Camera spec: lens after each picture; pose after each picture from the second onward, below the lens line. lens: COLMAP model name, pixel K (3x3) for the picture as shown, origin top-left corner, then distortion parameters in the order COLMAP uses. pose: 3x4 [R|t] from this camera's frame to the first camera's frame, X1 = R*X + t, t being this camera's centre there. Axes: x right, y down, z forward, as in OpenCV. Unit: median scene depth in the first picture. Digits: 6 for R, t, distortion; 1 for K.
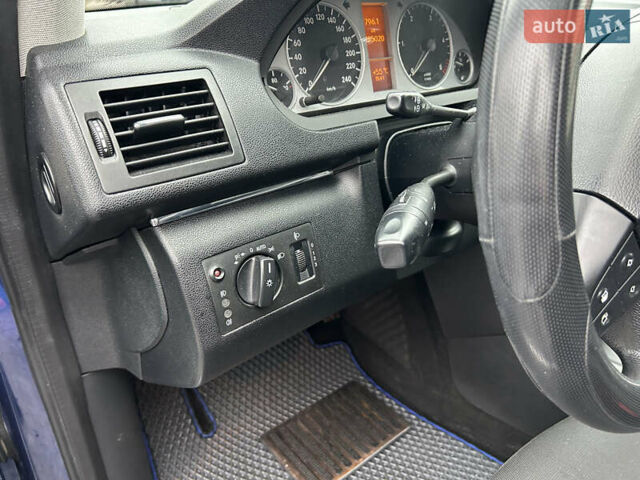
lens RADIAL K [[484.5, 0, 325.8], [0, 484.5, 247.3], [0, 0, 1]] dist [0.005902, 0.001889]
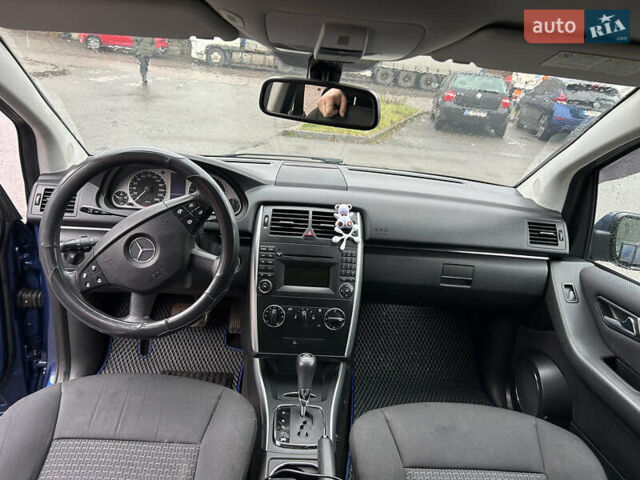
lens RADIAL K [[476.3, 0, 322.4], [0, 476.3, 244.5], [0, 0, 1]] dist [0.063743, -0.067817]
pose [[0.808706, 0.259881, -0.527690, 2.213119], [-0.345609, 0.935856, -0.068762, -0.267125], [0.475972, 0.237982, 0.846649, -0.672041]]
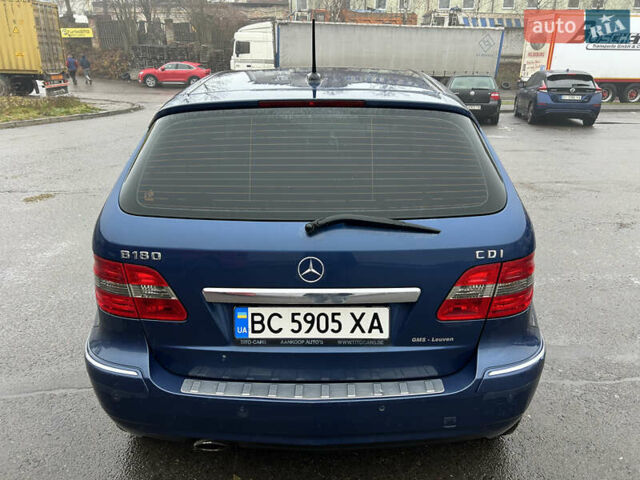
lens RADIAL K [[476.3, 0, 322.4], [0, 476.3, 244.5], [0, 0, 1]] dist [0.063743, -0.067817]
pose [[0.775199, 0.187129, -0.603365, 6.253908], [-0.282070, 0.957152, -0.065547, 1.818343], [0.565246, 0.221003, 0.794767, -4.885534]]
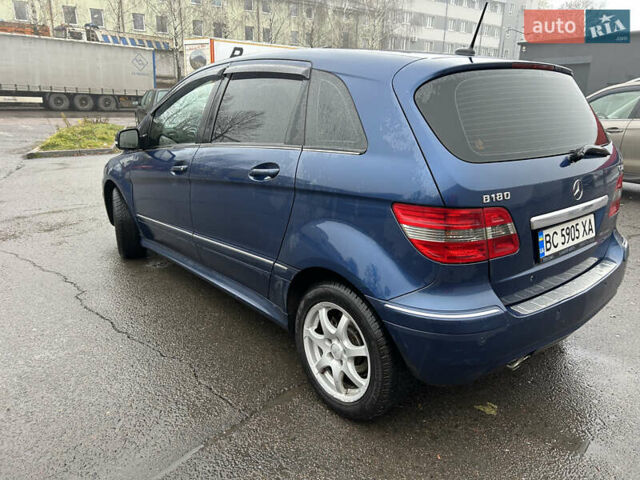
lens RADIAL K [[484.5, 0, 325.8], [0, 484.5, 247.3], [0, 0, 1]] dist [0.005902, 0.001889]
pose [[0.999341, -0.024256, 0.027010, 1.917684], [0.029028, 0.980710, -0.193300, 3.058663], [-0.021800, 0.193957, 0.980768, -6.413163]]
